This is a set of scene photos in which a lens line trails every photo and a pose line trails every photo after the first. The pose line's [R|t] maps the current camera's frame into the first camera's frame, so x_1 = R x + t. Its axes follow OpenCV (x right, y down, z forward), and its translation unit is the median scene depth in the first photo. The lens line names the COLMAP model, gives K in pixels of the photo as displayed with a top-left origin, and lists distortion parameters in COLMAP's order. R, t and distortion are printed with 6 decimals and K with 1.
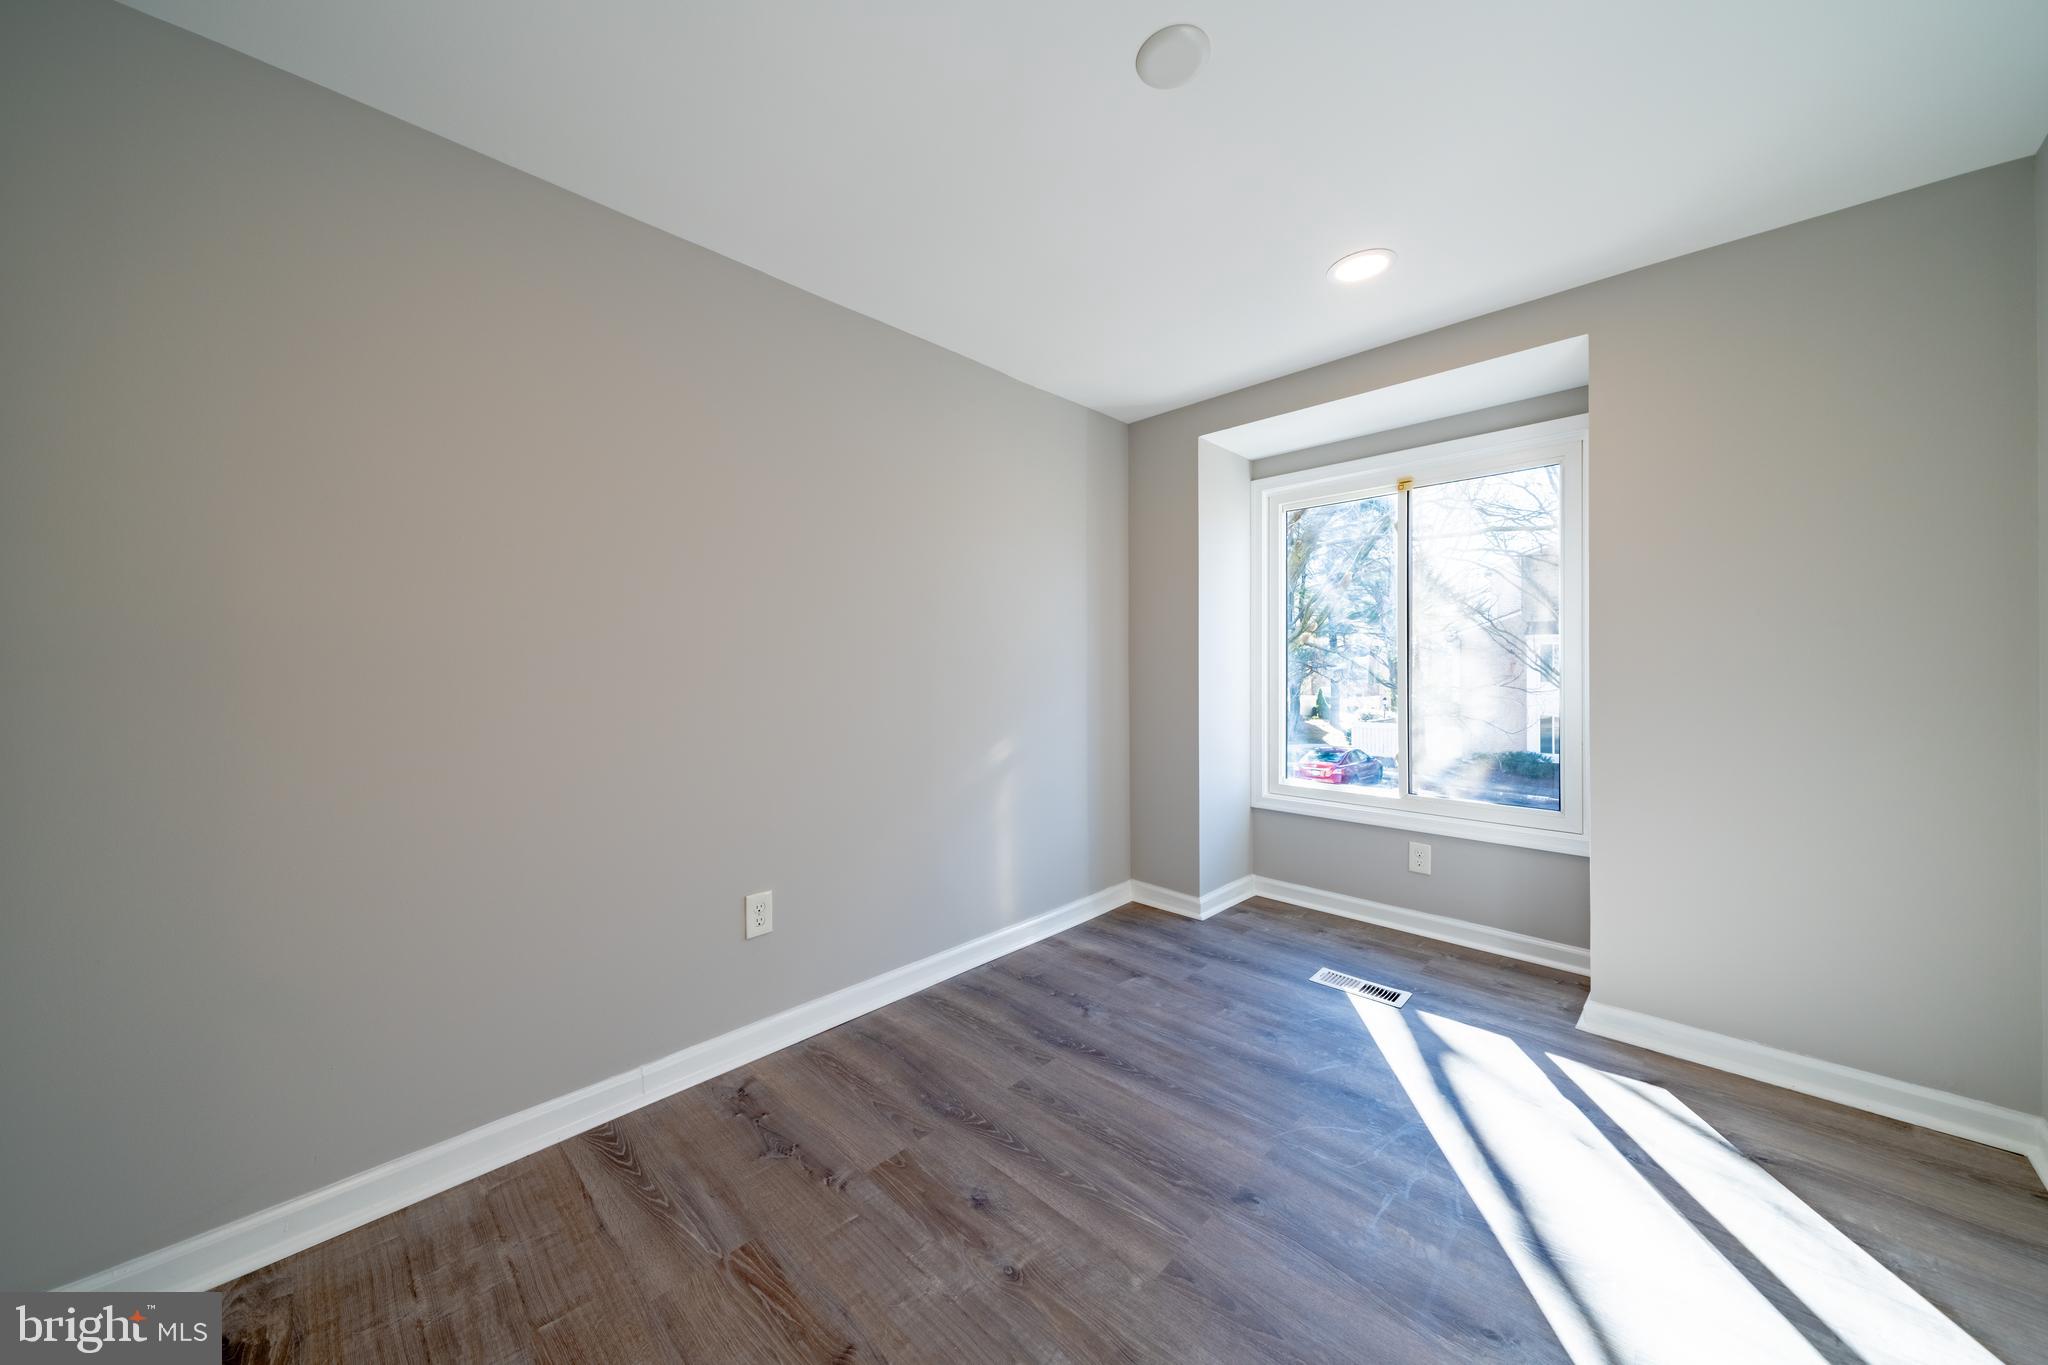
lens RADIAL K [[688.8, 0, 1018.1], [0, 688.8, 667.9], [0, 0, 1]] dist [0.012276, -0.000156]
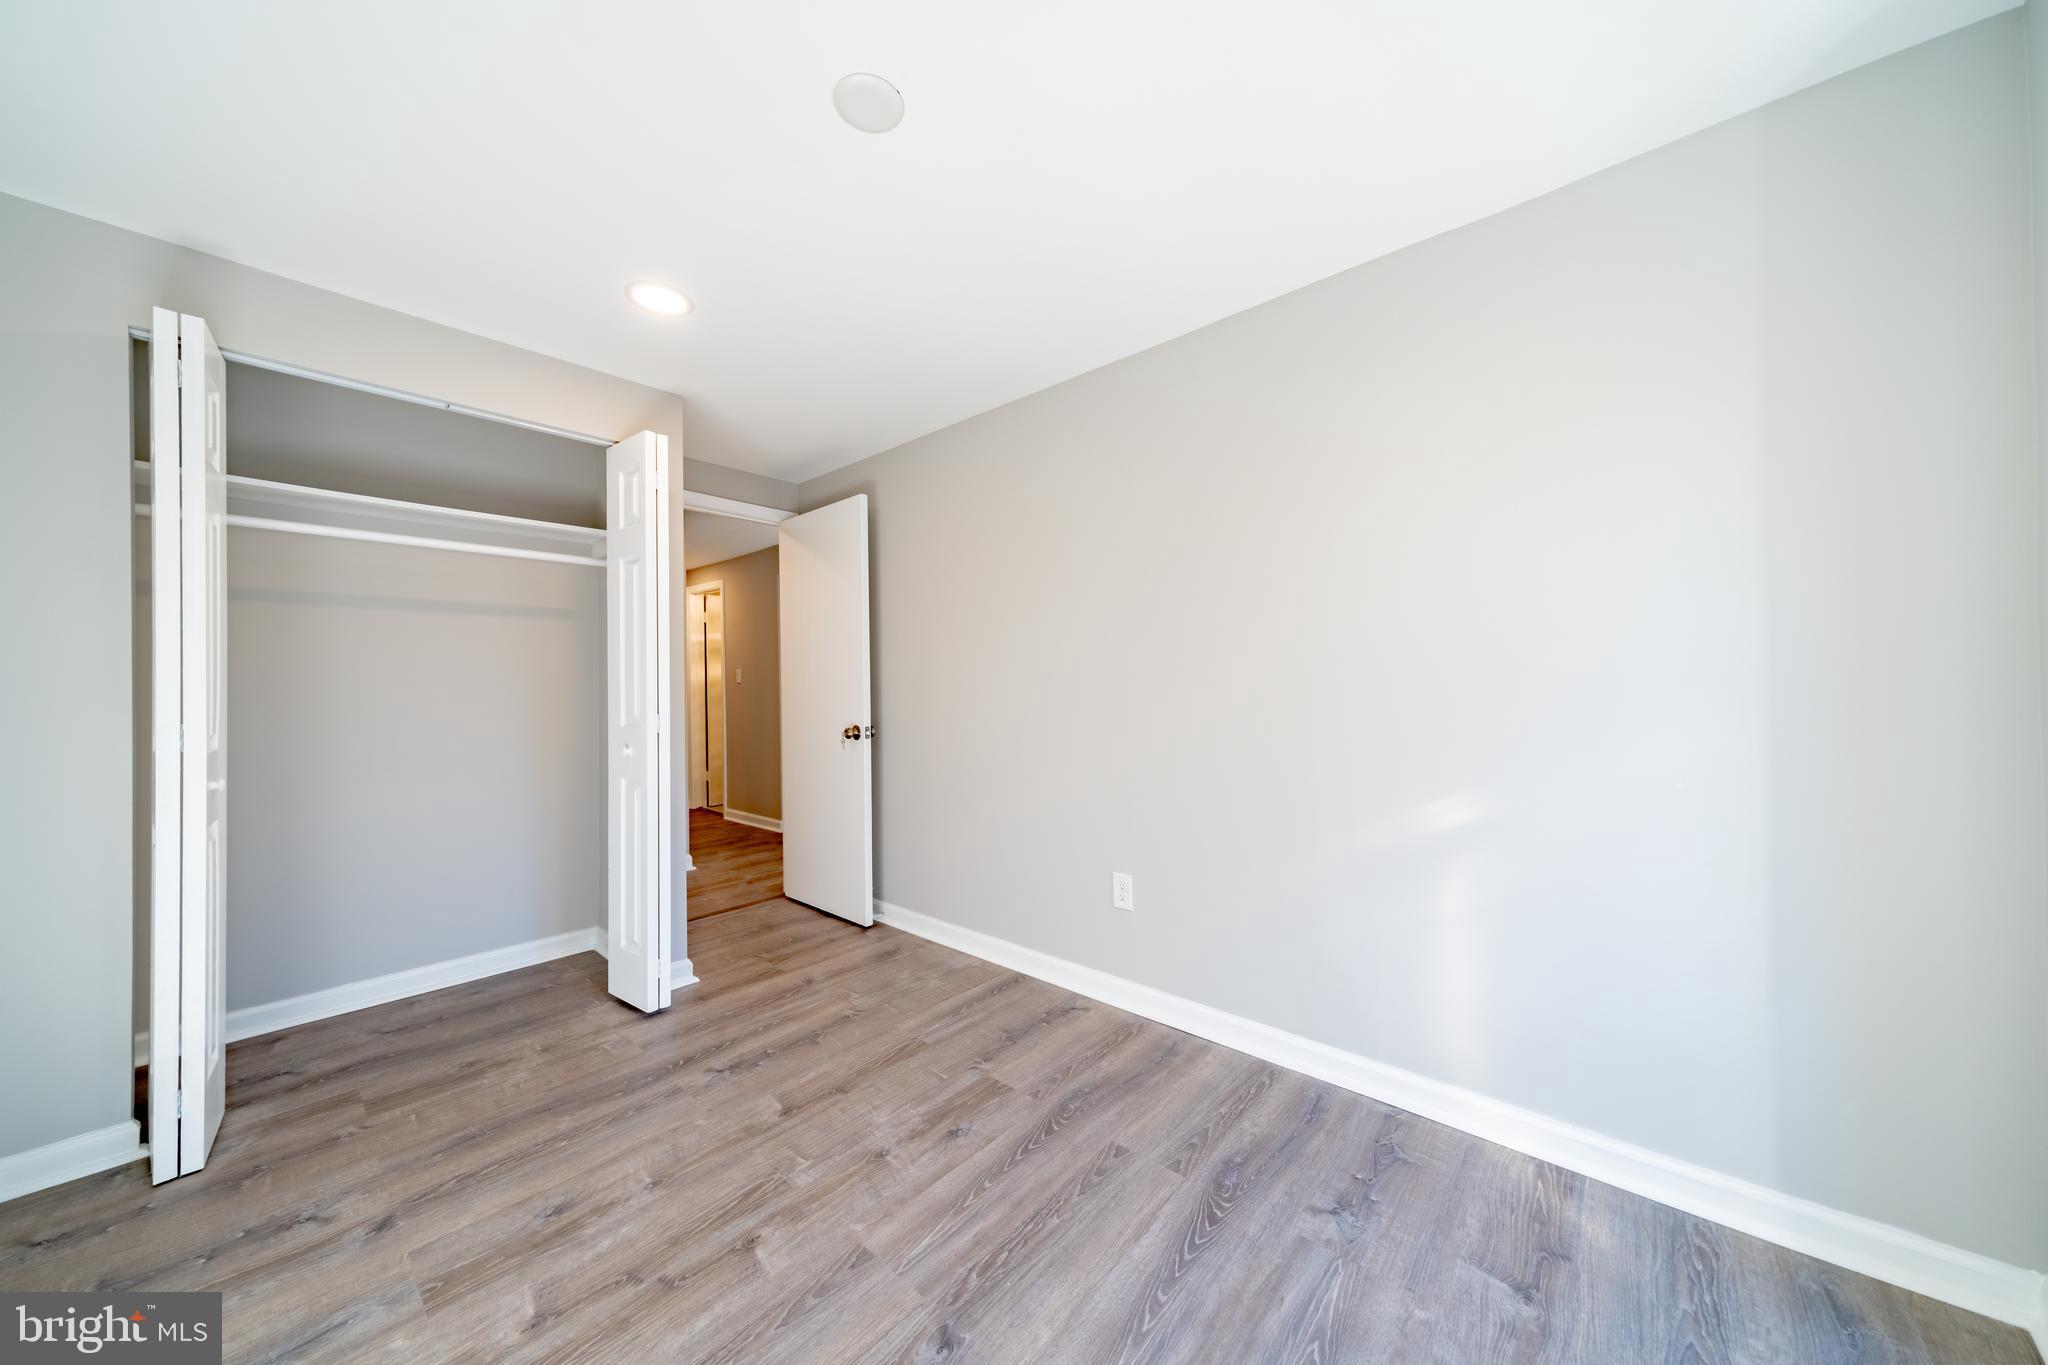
lens RADIAL K [[686.9, 0, 1019.4], [0, 686.9, 683.0], [0, 0, 1]] dist [0.010946, -0.000215]
pose [[0.062681, -0.005888, -0.998016, 0.898532], [0.006992, 0.999961, -0.005460, -0.007587], [0.998009, -0.006635, 0.062720, 0.807217]]
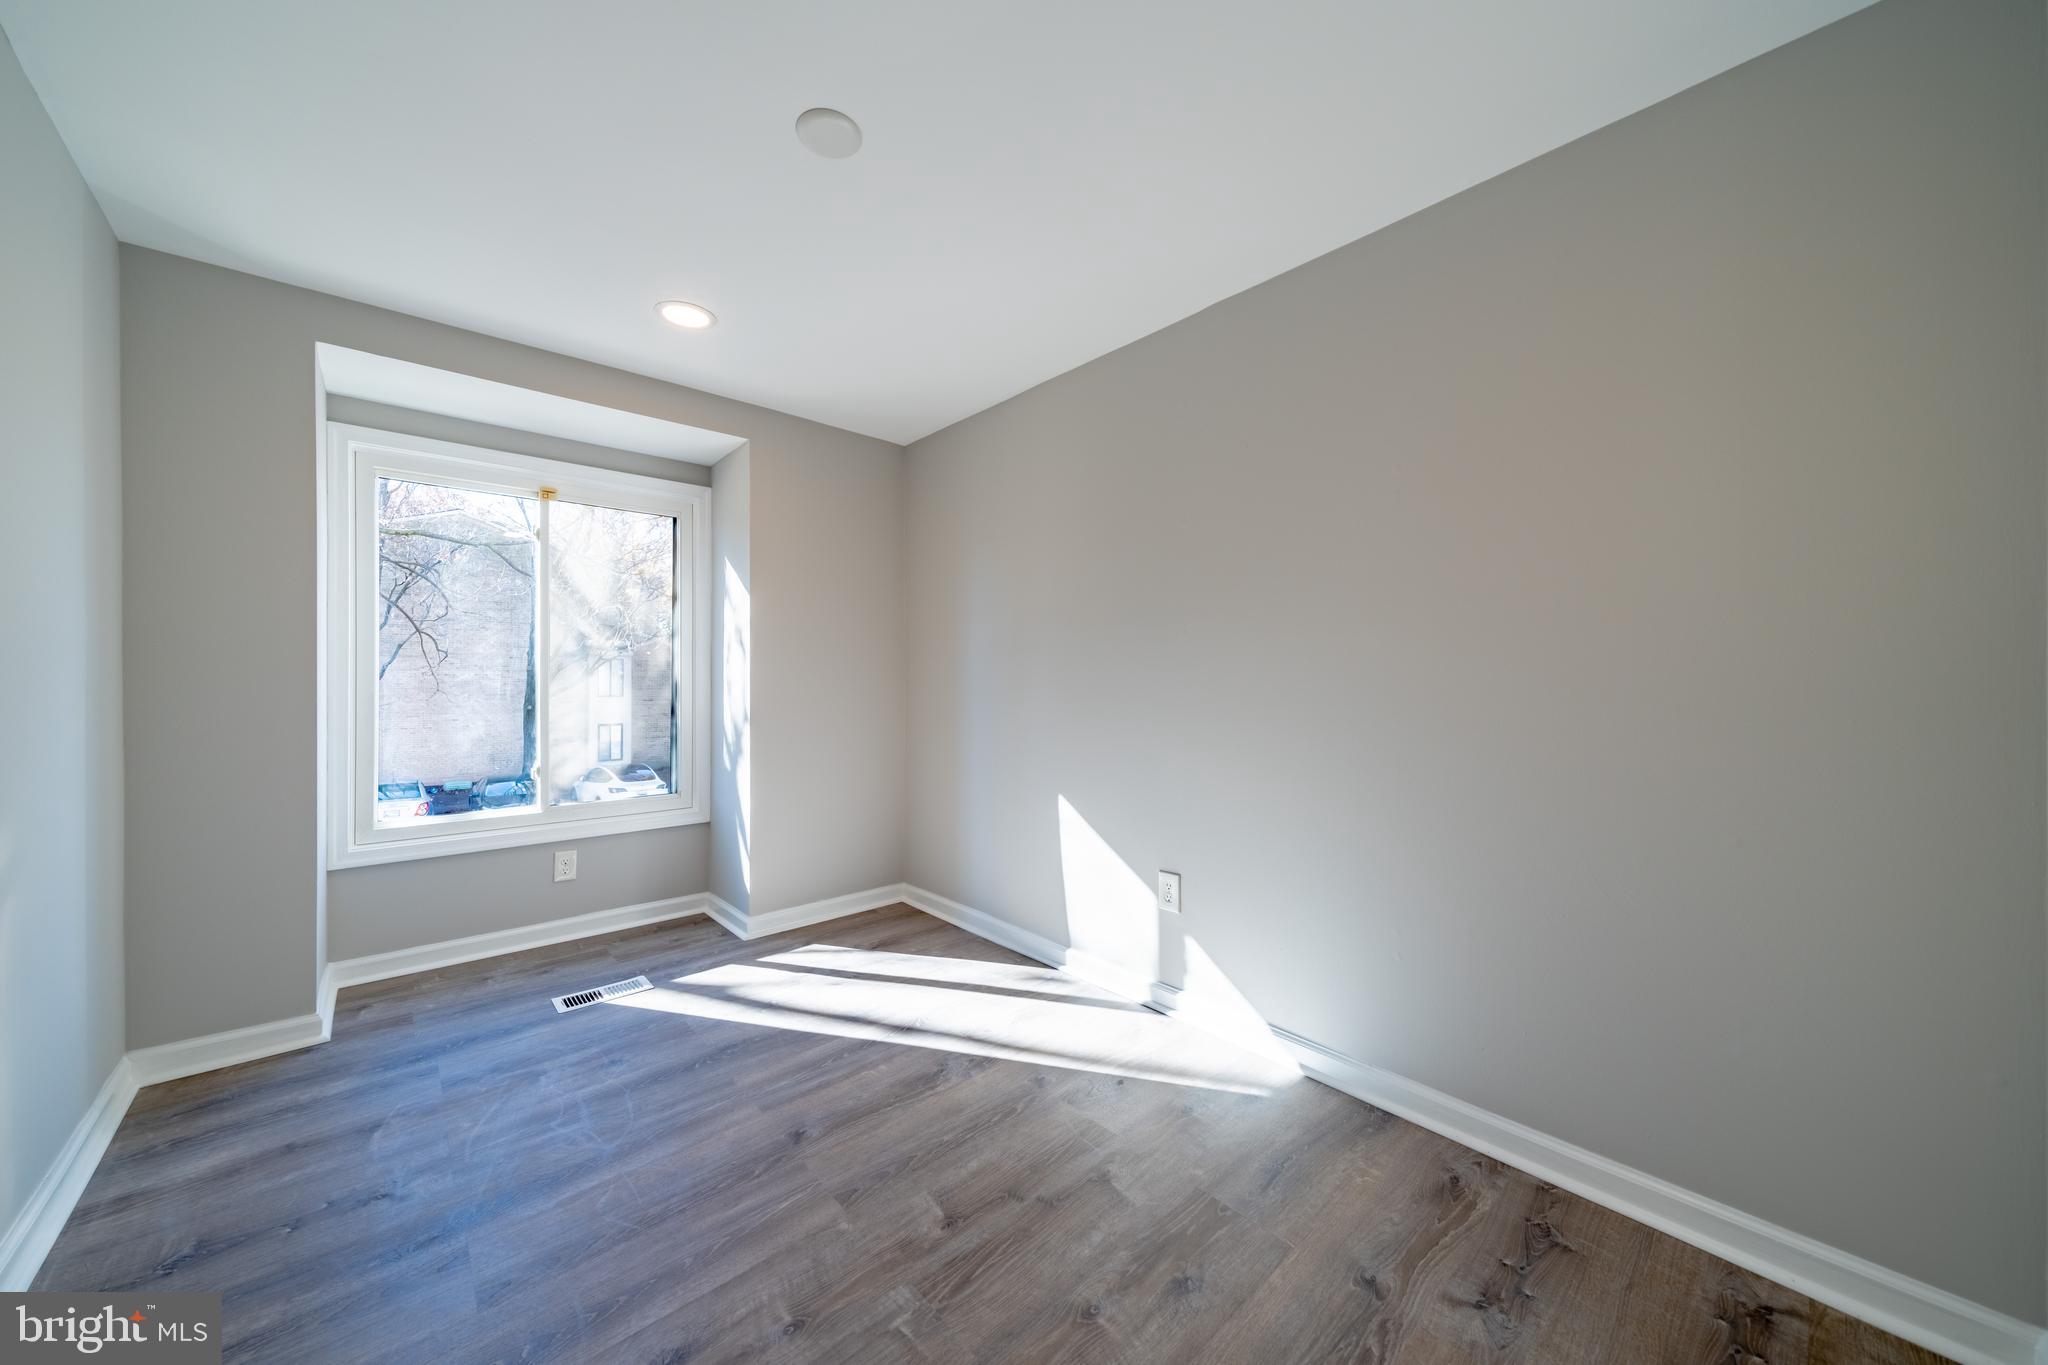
lens RADIAL K [[710.6, 0, 986.0], [0, 710.6, 688.3], [0, 0, 1]] dist [0.000829, -0.000012]
pose [[0.097444, -0.008989, 0.995200, -0.627607], [0.002175, 0.999959, 0.008819, 0.008229], [-0.995239, 0.001305, 0.097459, 0.445182]]
